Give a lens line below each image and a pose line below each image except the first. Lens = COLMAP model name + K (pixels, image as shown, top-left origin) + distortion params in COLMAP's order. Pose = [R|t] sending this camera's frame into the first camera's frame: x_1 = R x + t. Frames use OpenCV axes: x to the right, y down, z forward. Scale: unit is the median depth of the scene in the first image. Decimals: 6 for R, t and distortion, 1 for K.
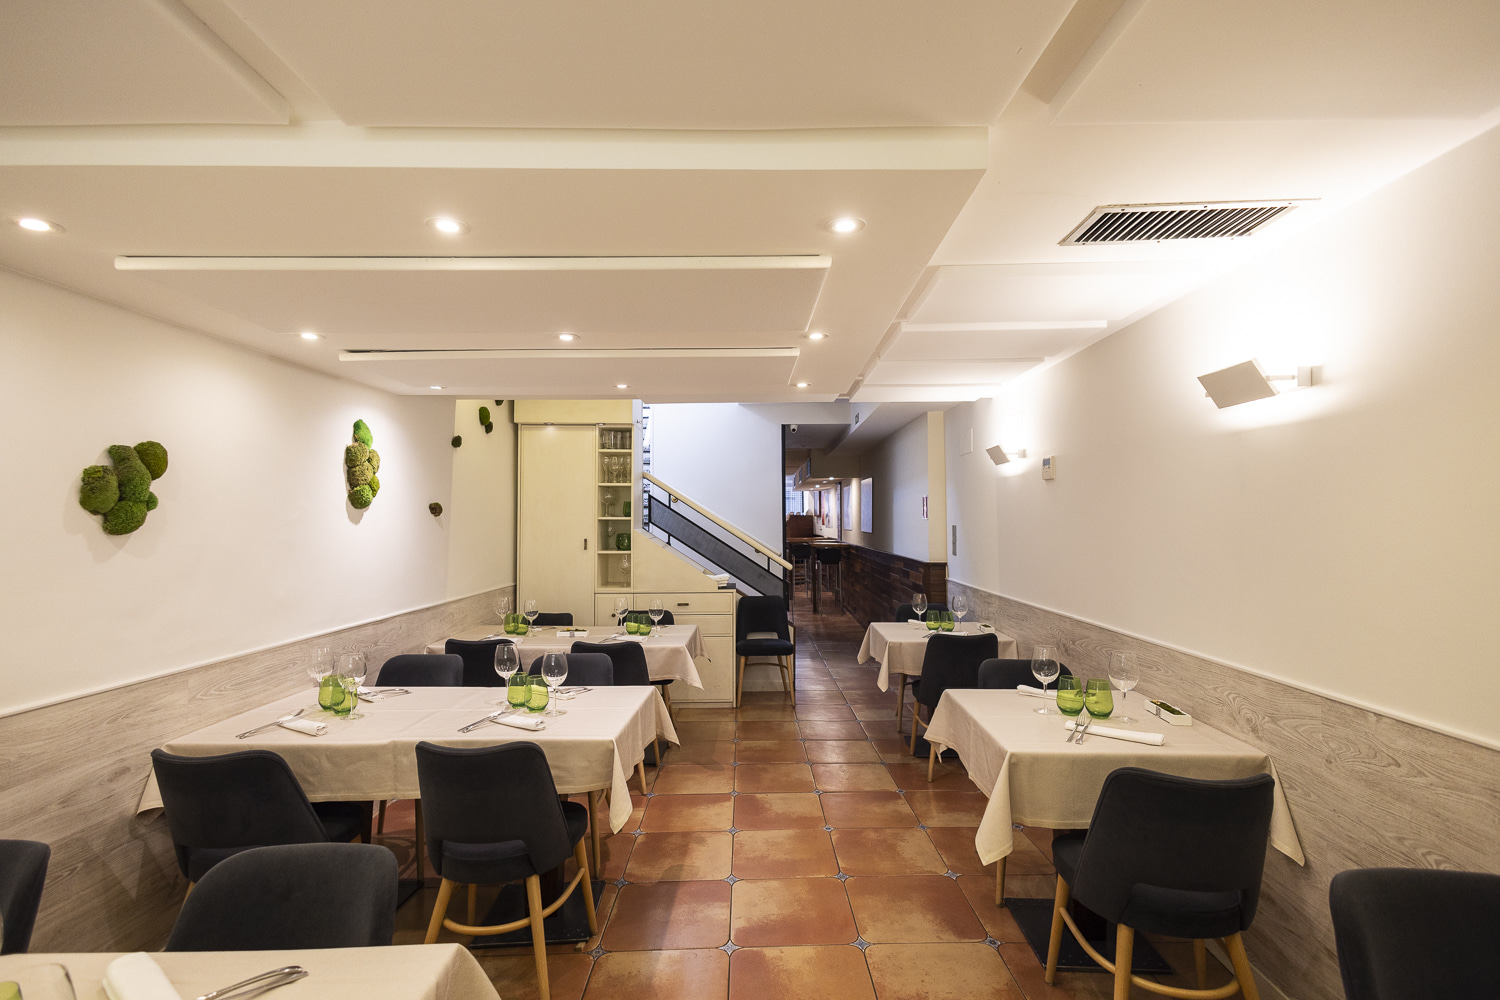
lens RADIAL K [[684.8, 0, 762.1], [0, 684.8, 512.1], [0, 0, 1]] dist [0.014851, -0.000082]
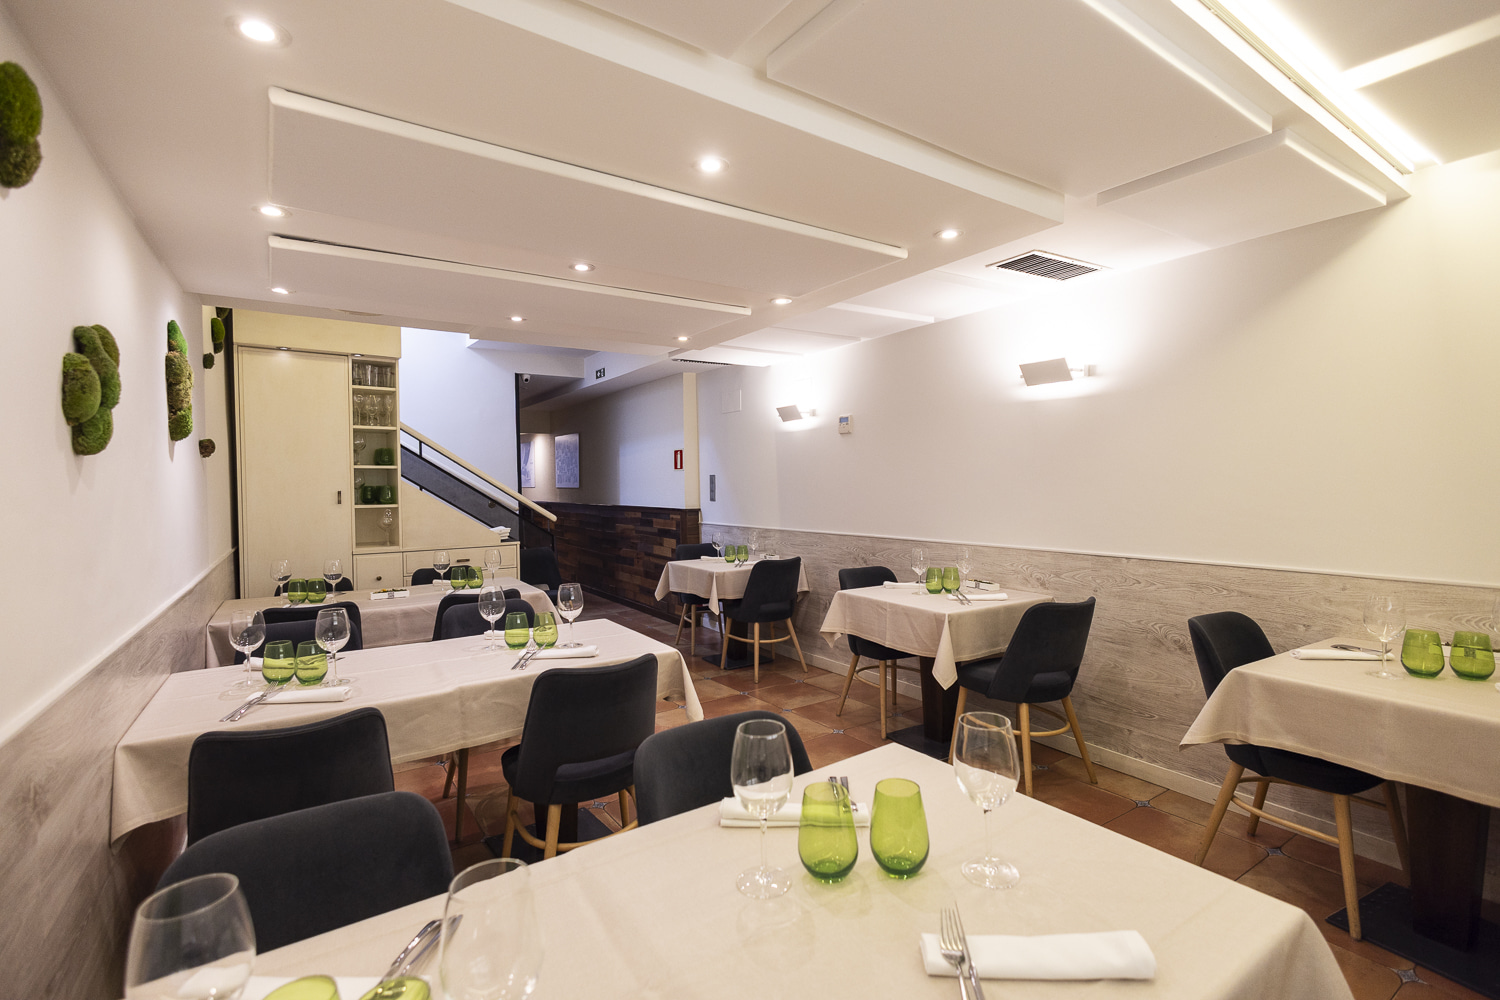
lens RADIAL K [[684.8, 0, 753.0], [0, 684.8, 510.2], [0, 0, 1]] dist [0.014851, -0.000082]
pose [[0.831217, -0.030034, 0.555136, -0.471941], [0.003021, 0.998769, 0.049513, 0.034457], [-0.555940, -0.039479, 0.830284, 0.019440]]
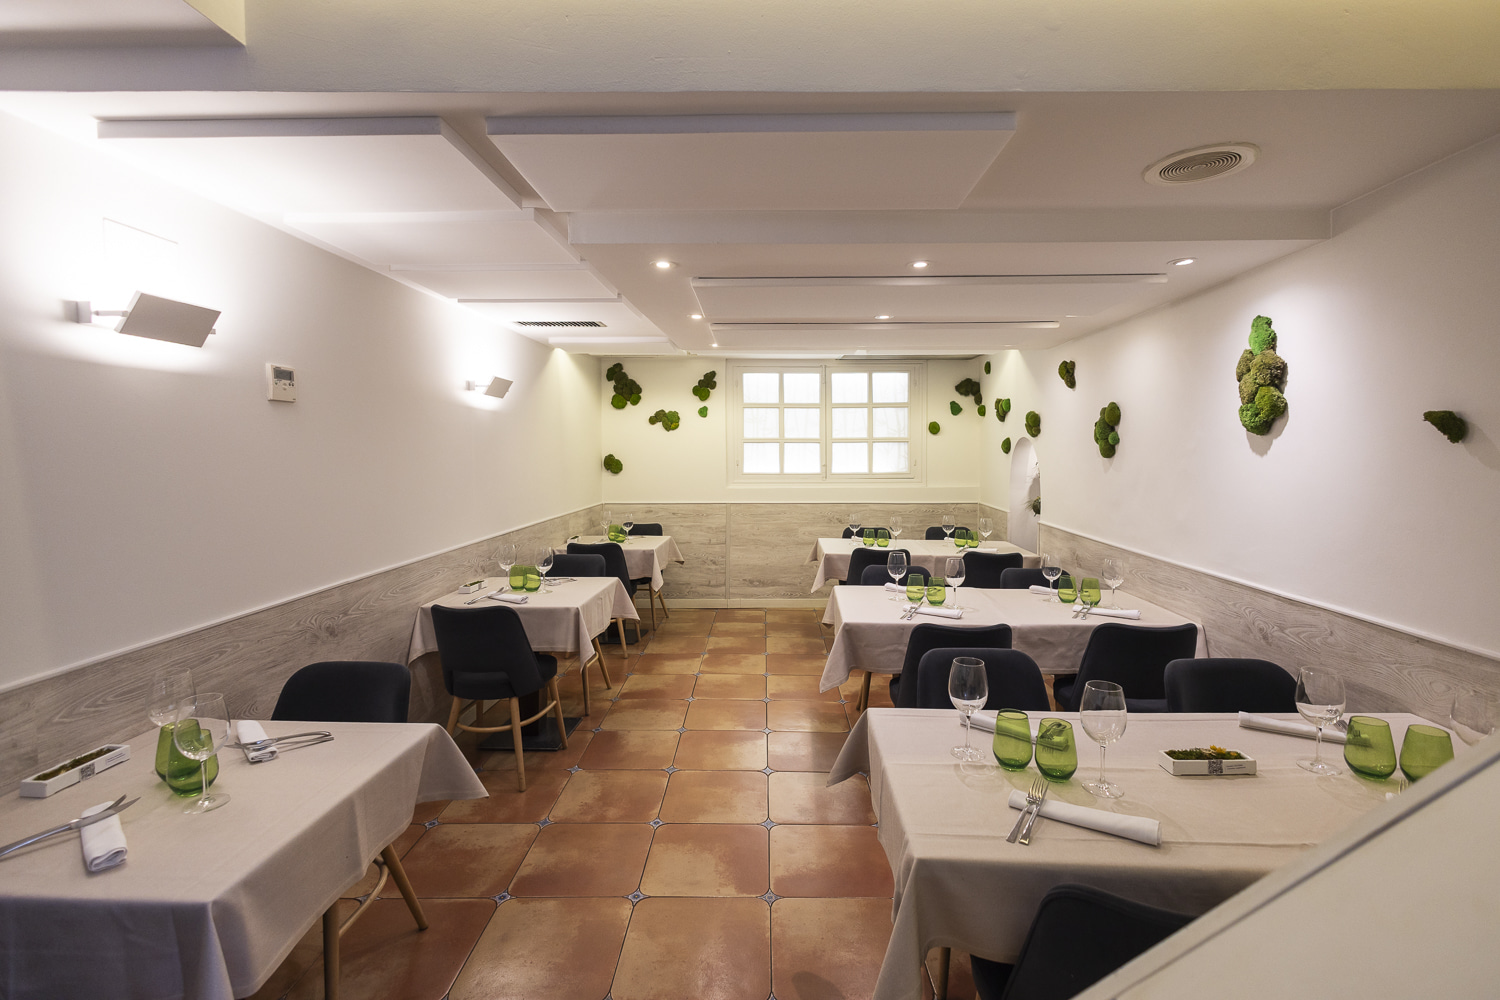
lens RADIAL K [[684.8, 0, 763.9], [0, 684.8, 489.7], [0, 0, 1]] dist [0.014851, -0.000082]
pose [[-0.999628, 0.009524, 0.025575, -0.058617], [0.010847, 0.998582, 0.052125, 0.008591], [-0.025042, 0.052383, -0.998313, 1.736341]]
